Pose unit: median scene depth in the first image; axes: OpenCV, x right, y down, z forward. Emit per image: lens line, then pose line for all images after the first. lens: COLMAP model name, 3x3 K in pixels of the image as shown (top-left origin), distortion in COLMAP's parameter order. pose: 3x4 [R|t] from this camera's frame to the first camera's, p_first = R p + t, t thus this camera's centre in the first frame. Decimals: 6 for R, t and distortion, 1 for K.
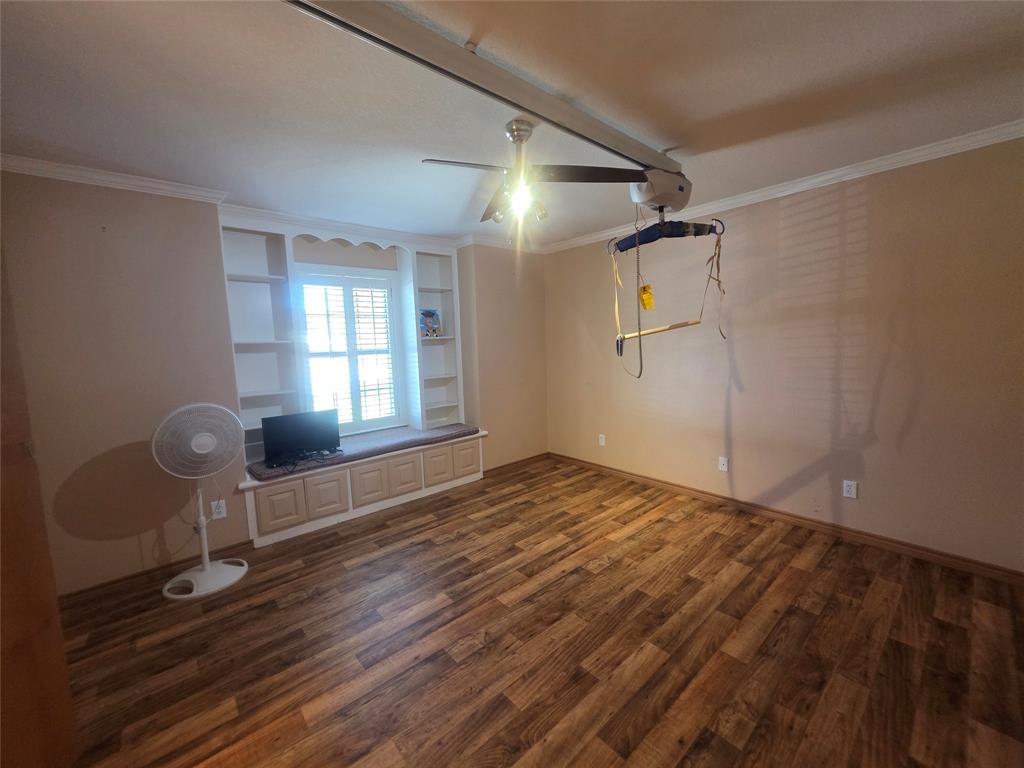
lens RADIAL K [[393.8, 0, 512.0], [0, 393.8, 384.0], [0, 0, 1]] dist [0.002464, 0.000588]
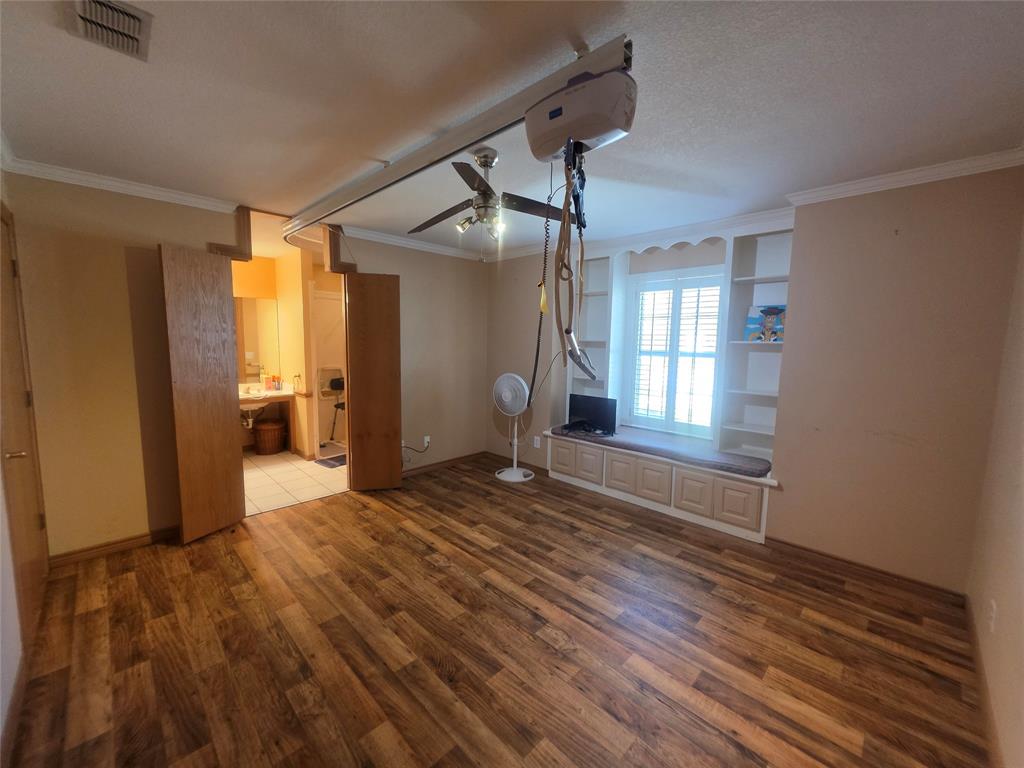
lens RADIAL K [[411.7, 0, 512.0], [0, 411.7, 384.0], [0, 0, 1]] dist [0.006405, -0.000849]
pose [[0.087921, 0.141079, -0.986087, 0.904231], [-0.128919, 0.983206, 0.129172, -0.115739], [0.987750, 0.115769, 0.104632, 0.751581]]
